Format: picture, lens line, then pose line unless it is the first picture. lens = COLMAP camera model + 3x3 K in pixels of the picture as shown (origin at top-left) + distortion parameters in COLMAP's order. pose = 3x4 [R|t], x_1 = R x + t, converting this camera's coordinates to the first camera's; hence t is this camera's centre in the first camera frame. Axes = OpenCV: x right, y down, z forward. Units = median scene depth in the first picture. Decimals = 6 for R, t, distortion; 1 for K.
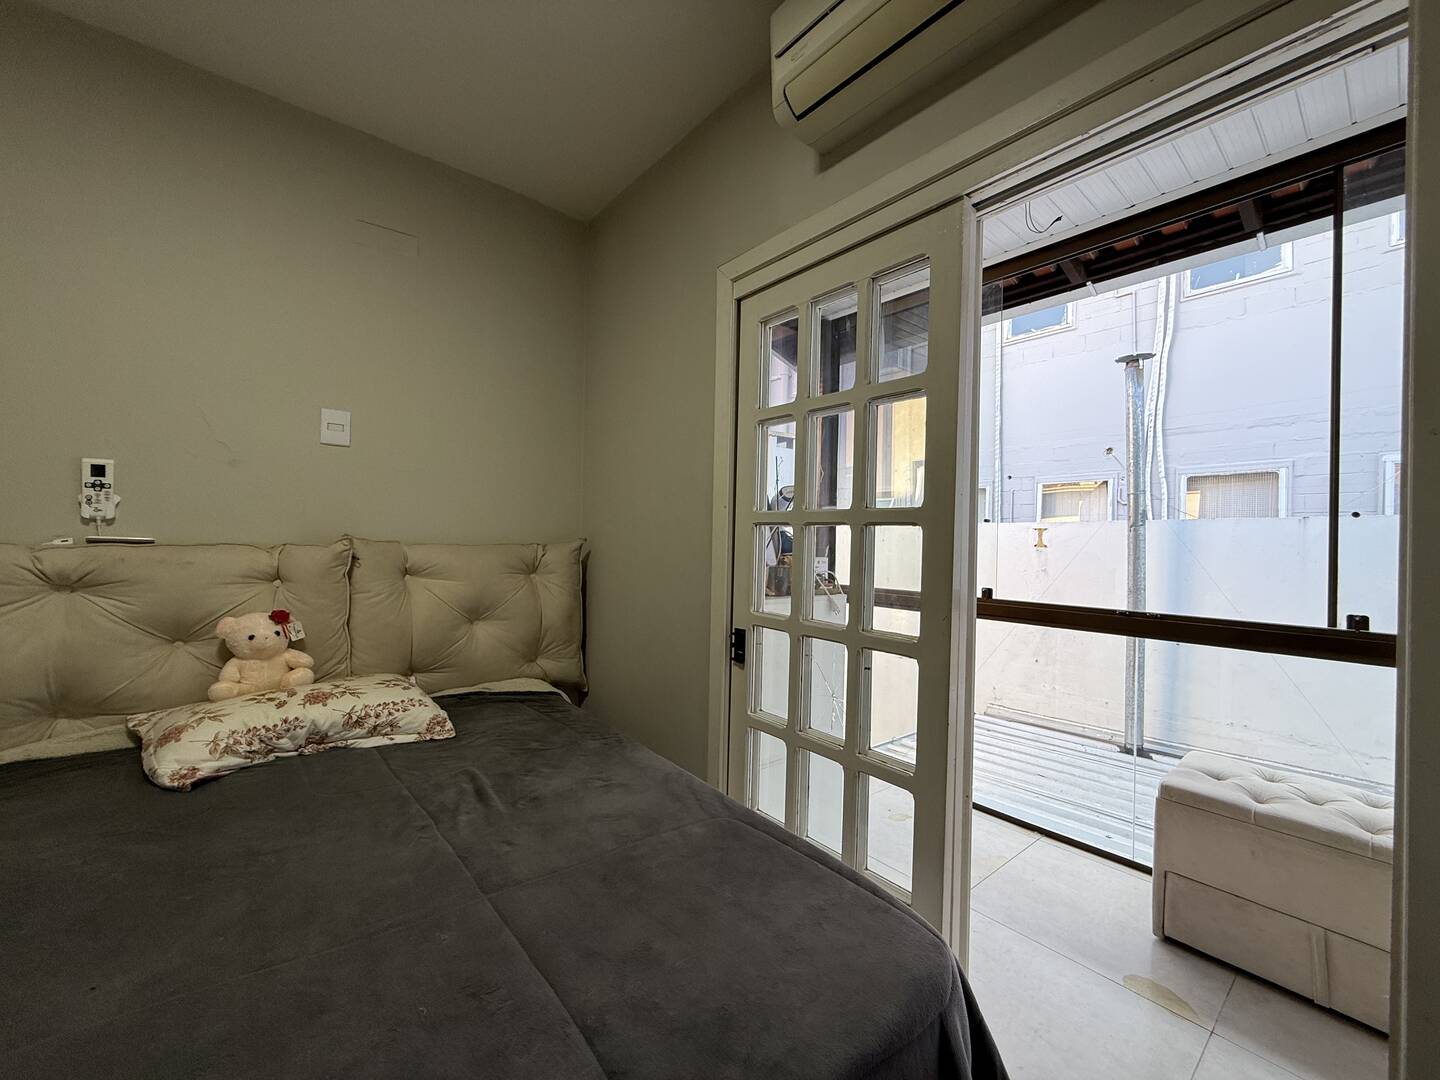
lens RADIAL K [[577.2, 0, 712.2], [0, 577.2, 542.1], [0, 0, 1]] dist [0.001088, -0.000013]
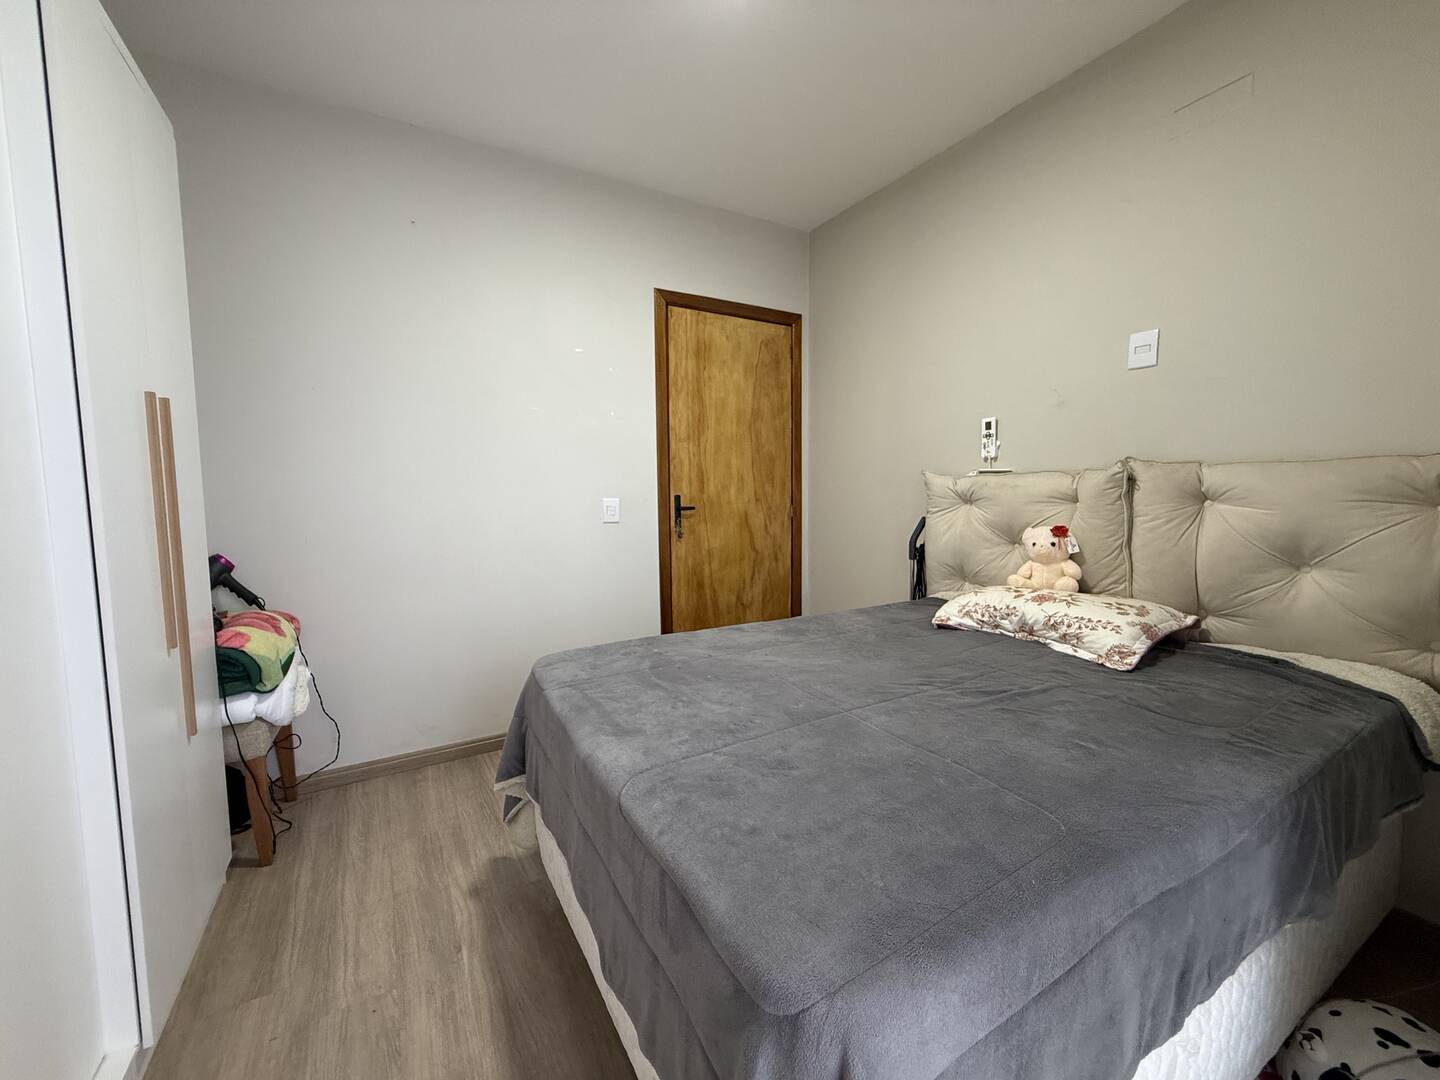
lens RADIAL K [[577.2, 0, 716.6], [0, 577.2, 538.0], [0, 0, 1]] dist [0.001088, -0.000013]
pose [[-0.156746, 0.062224, -0.985677, 0.461000], [0.002115, 0.998032, 0.062667, 0.060721], [0.987637, 0.007738, -0.156569, 0.439091]]
